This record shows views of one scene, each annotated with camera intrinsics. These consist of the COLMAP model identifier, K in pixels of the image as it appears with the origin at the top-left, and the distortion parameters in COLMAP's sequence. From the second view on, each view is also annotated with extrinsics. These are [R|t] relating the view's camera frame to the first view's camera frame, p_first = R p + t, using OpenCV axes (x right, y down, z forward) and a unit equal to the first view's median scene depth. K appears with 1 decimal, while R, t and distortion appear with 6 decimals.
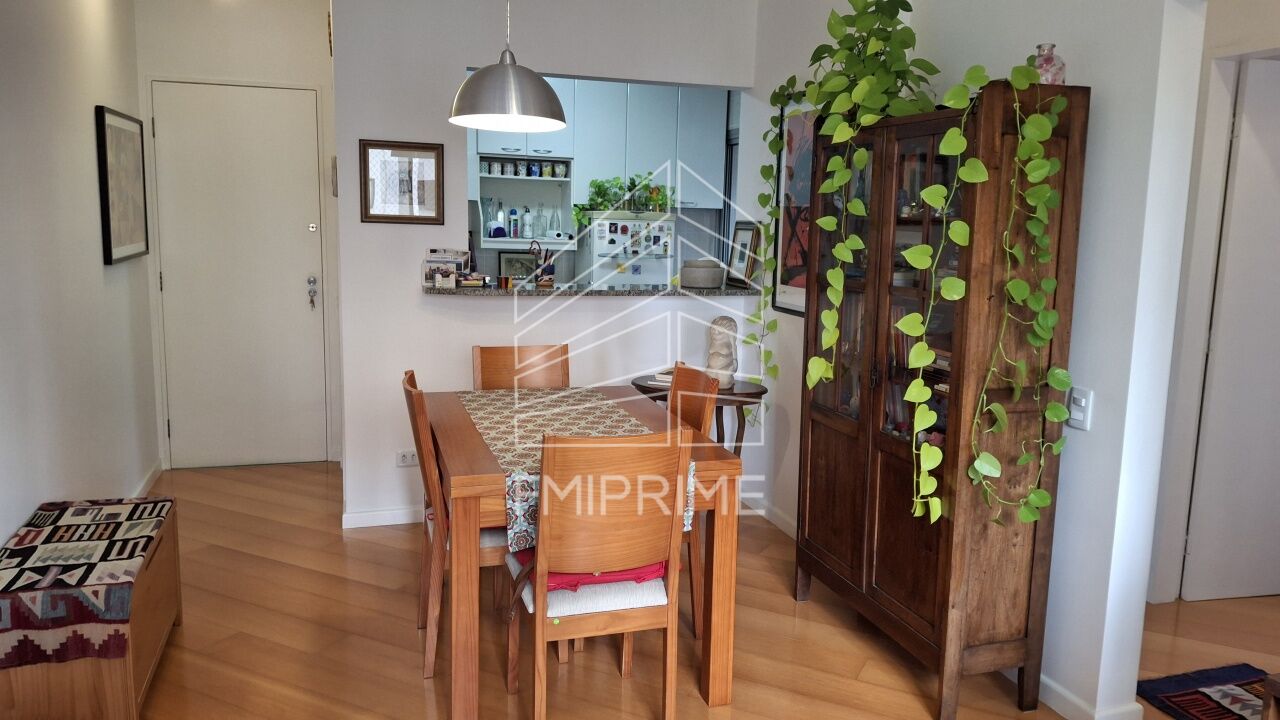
lens RADIAL K [[949.1, 0, 656.2], [0, 949.1, 359.6], [0, 0, 1]] dist [0.101576, -0.156835]
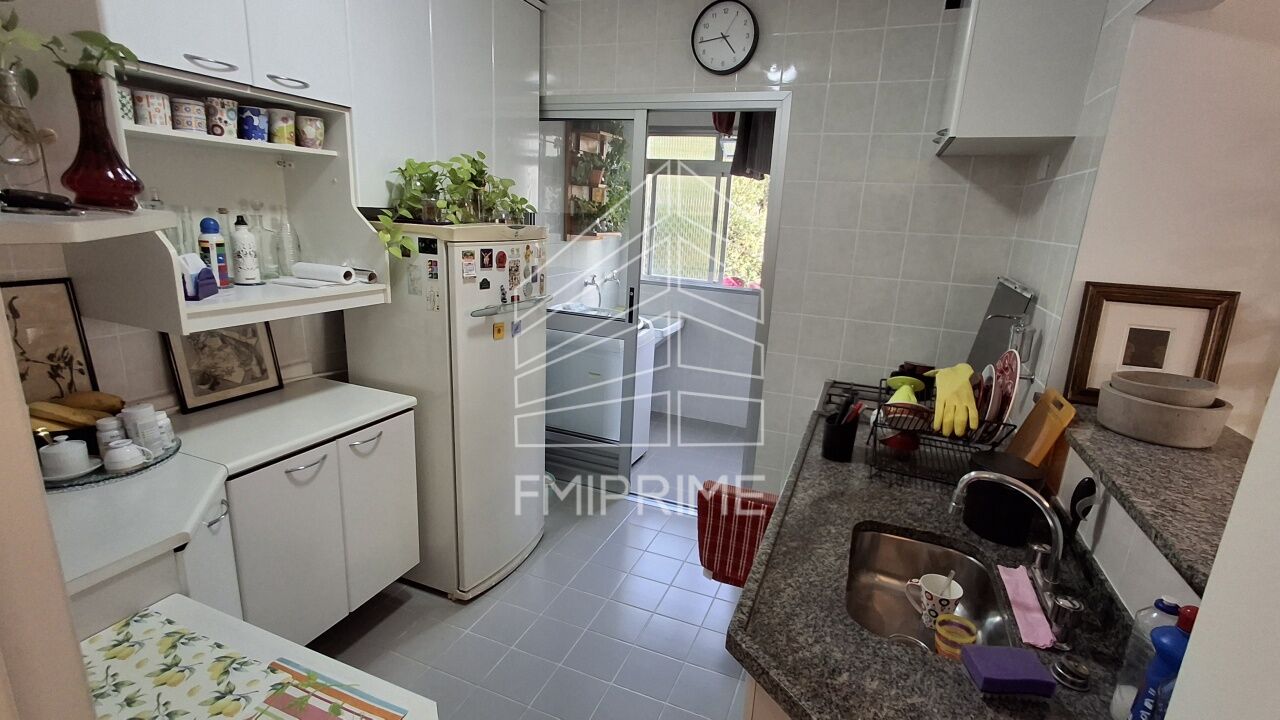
lens RADIAL K [[589.3, 0, 640.0], [0, 589.3, 360.0], [0, 0, 1]] dist [0.008907, -0.000586]
pose [[0.646773, -0.182399, 0.740551, -0.553567], [0.082485, 0.982015, 0.169833, -0.303752], [-0.758209, -0.048759, 0.650186, 1.665573]]
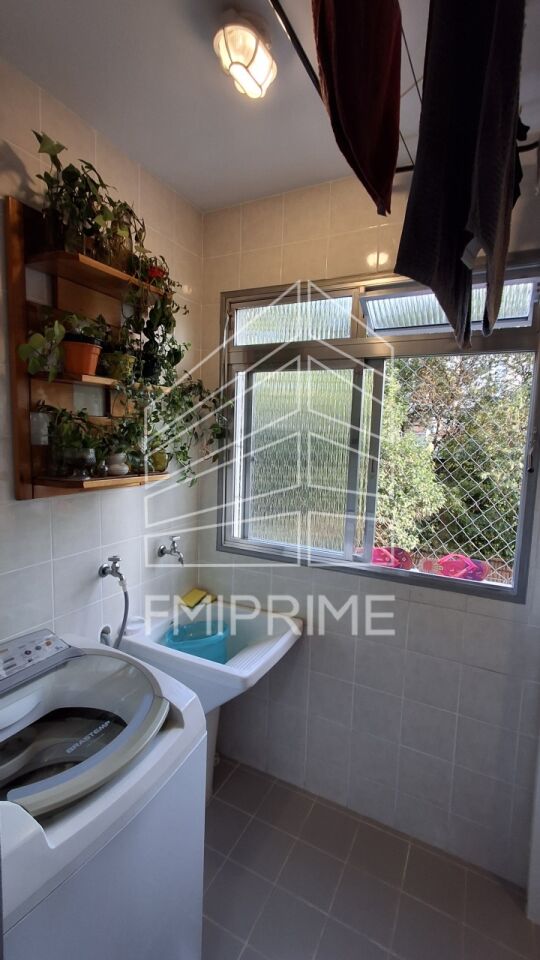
lens RADIAL K [[442.0, 0, 270.0], [0, 442.0, 480.0], [0, 0, 1]] dist [0.008907, -0.000586]
pose [[0.711483, -0.083400, 0.697736, 0.235590], [0.096525, 0.995119, 0.020519, -0.359655], [-0.696042, 0.052750, 0.716061, 2.163029]]
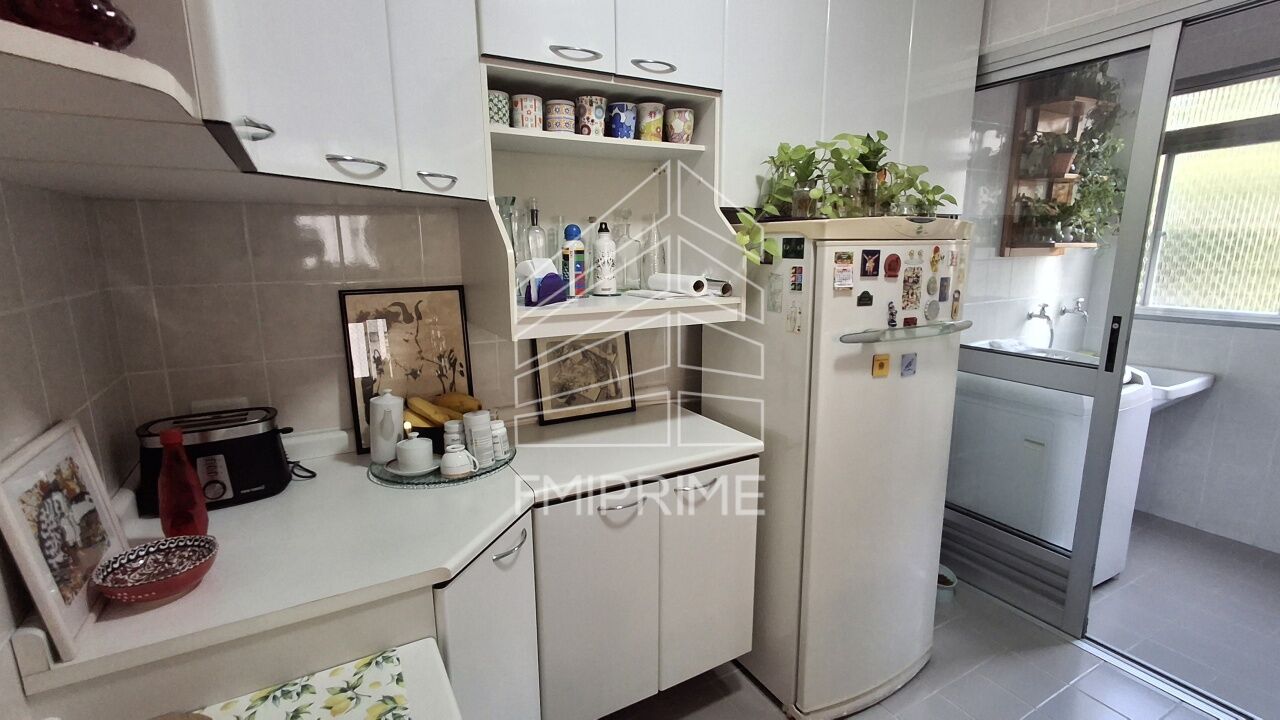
lens RADIAL K [[595.5, 0, 653.0], [0, 595.5, 359.8], [0, 0, 1]] dist [0.001306, 0.014574]
pose [[0.976243, -0.073295, 0.203905, -0.413227], [0.064120, 0.996625, 0.051256, -0.272251], [-0.206973, -0.036964, 0.977648, 1.811823]]
